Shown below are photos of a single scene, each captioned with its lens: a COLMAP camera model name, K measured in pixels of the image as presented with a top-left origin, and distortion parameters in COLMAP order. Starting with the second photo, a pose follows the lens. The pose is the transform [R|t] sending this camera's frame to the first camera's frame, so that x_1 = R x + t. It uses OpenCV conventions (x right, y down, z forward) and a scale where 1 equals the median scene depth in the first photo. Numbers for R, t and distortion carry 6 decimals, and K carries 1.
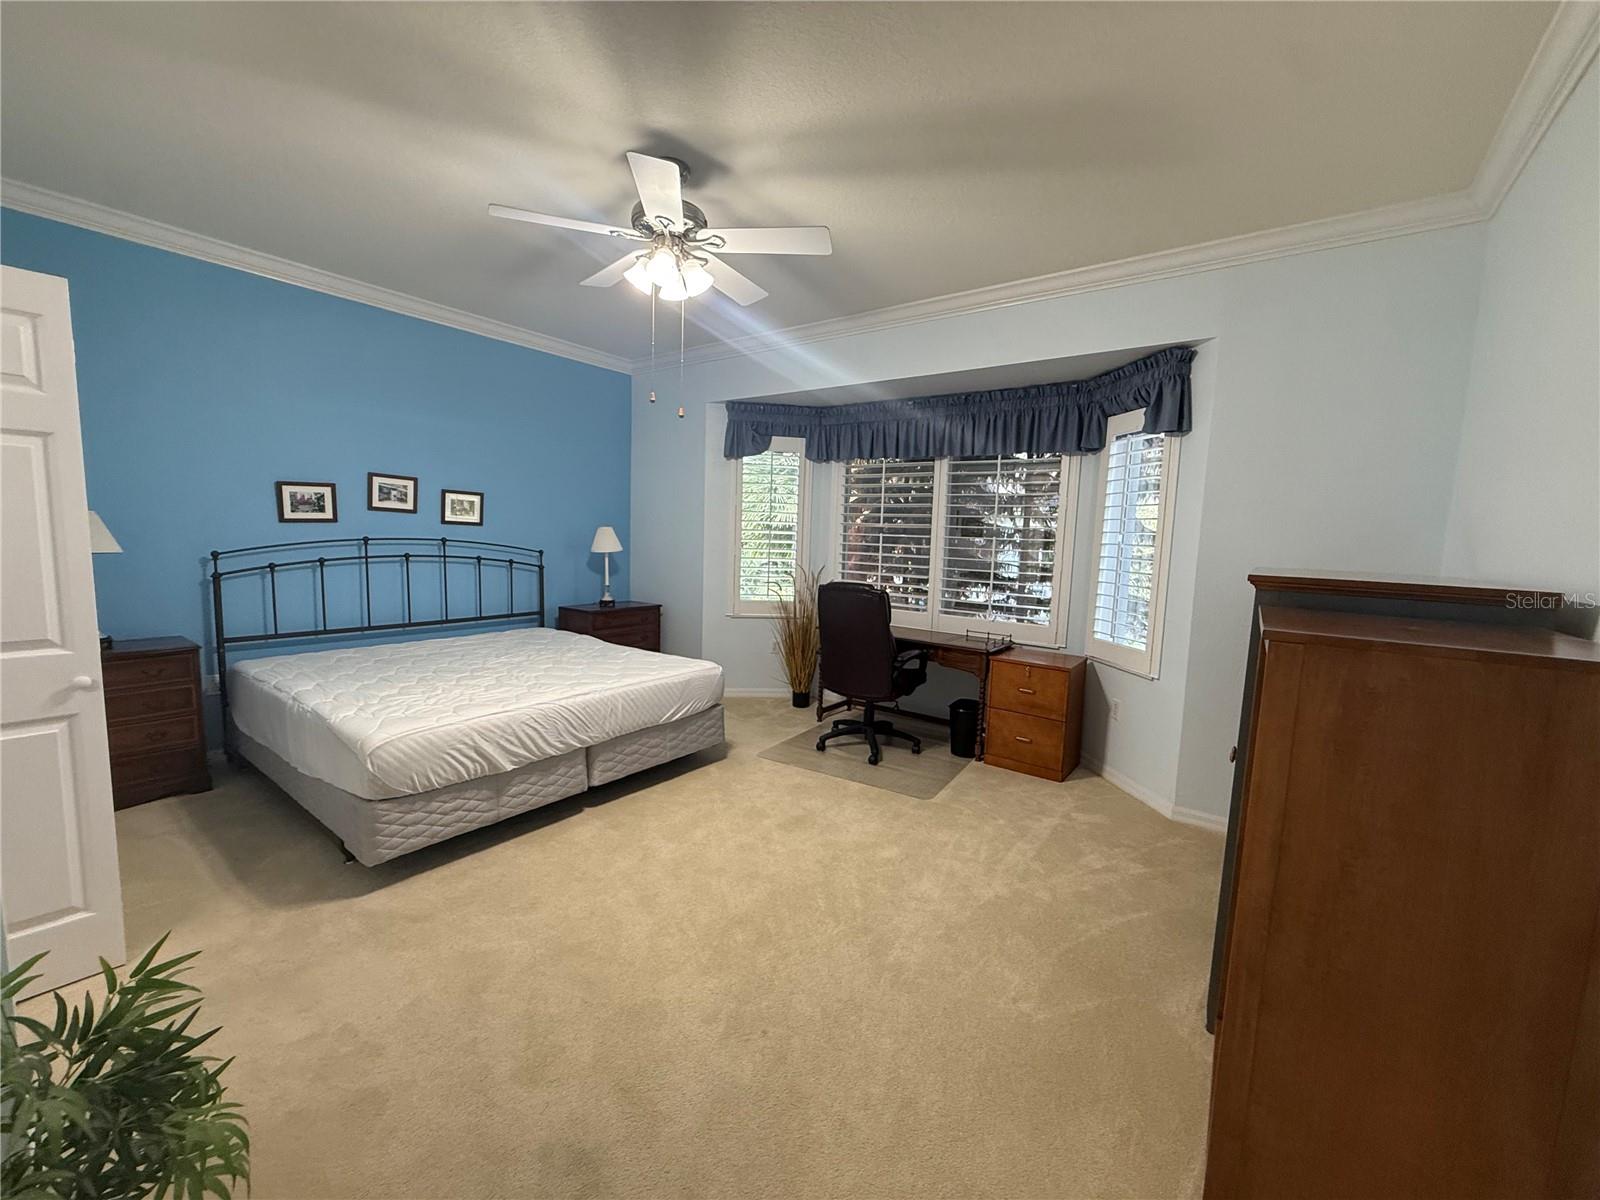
lens RADIAL K [[639.7, 0, 797.2], [0, 639.7, 600.5], [0, 0, 1]] dist [-0.001216, -0.000228]
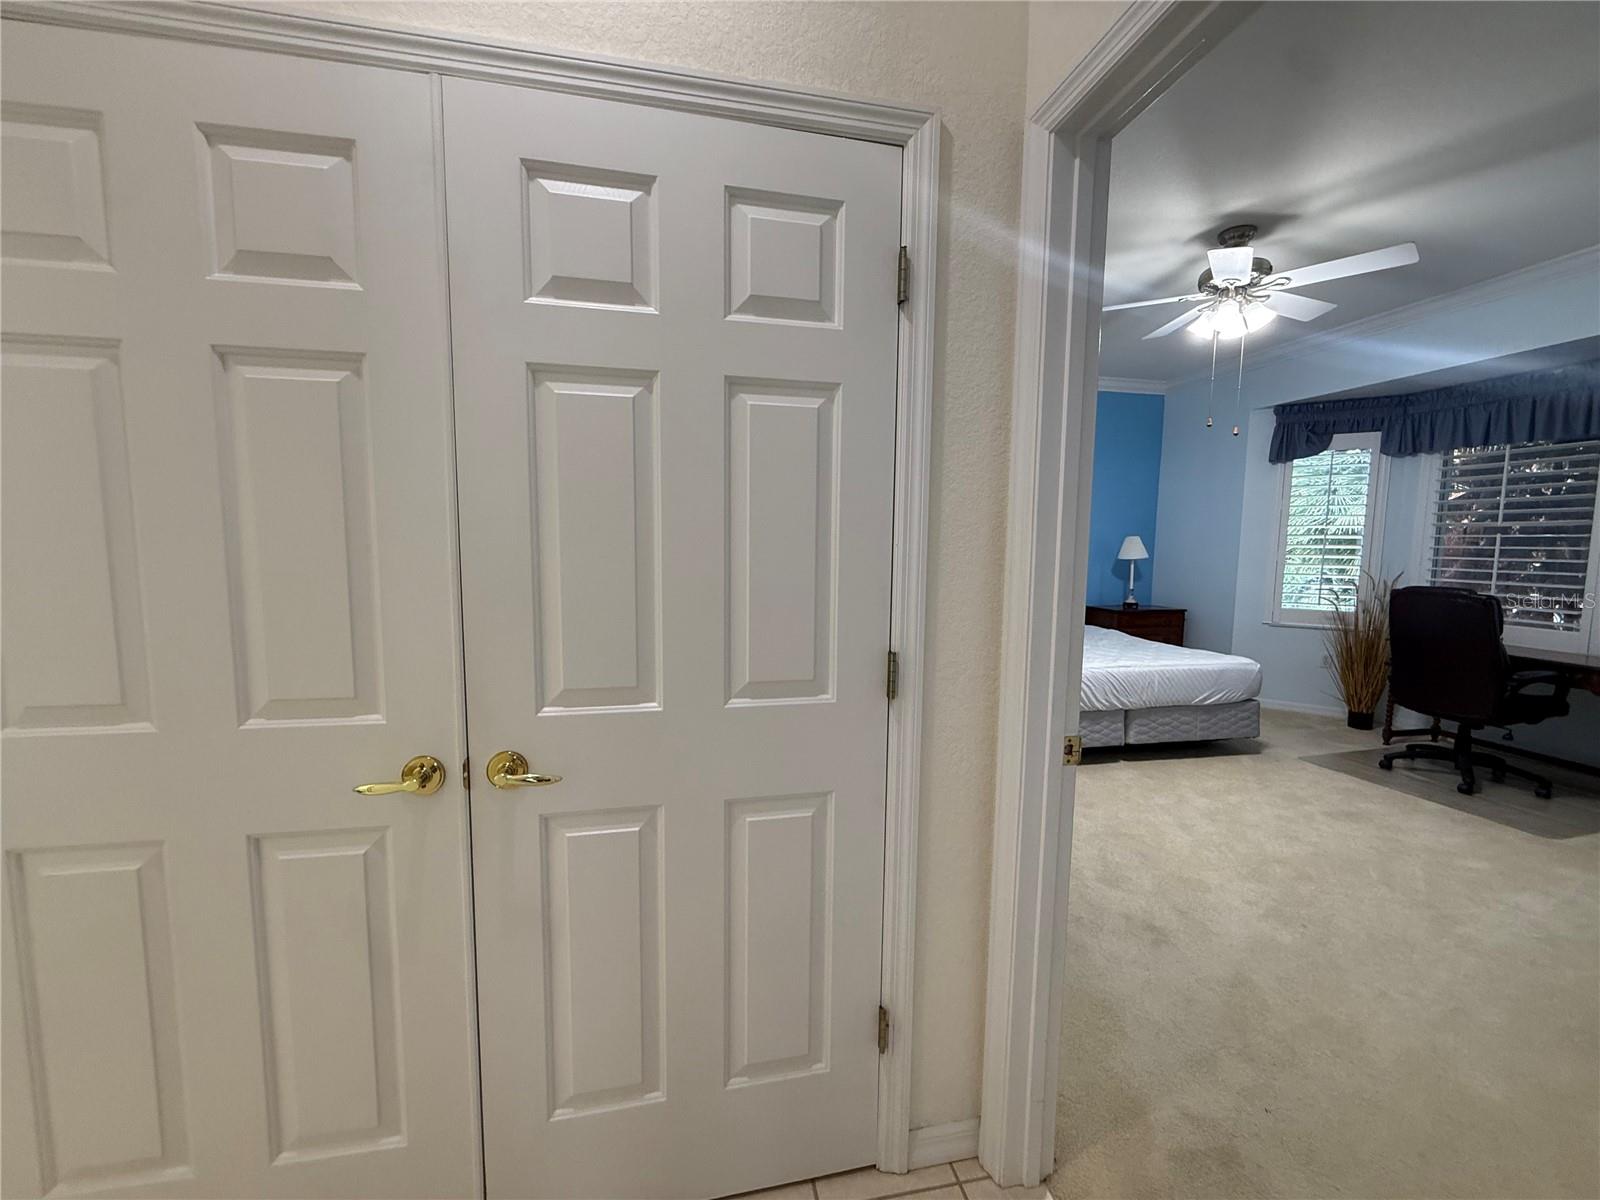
lens RADIAL K [[639.7, 0, 793.7], [0, 639.7, 601.8], [0, 0, 1]] dist [-0.001216, -0.000228]
pose [[0.745218, 0.038664, -0.665699, 0.005039], [-0.057336, 0.998336, -0.006201, 0.048087], [0.664351, 0.042789, 0.746195, -0.261428]]
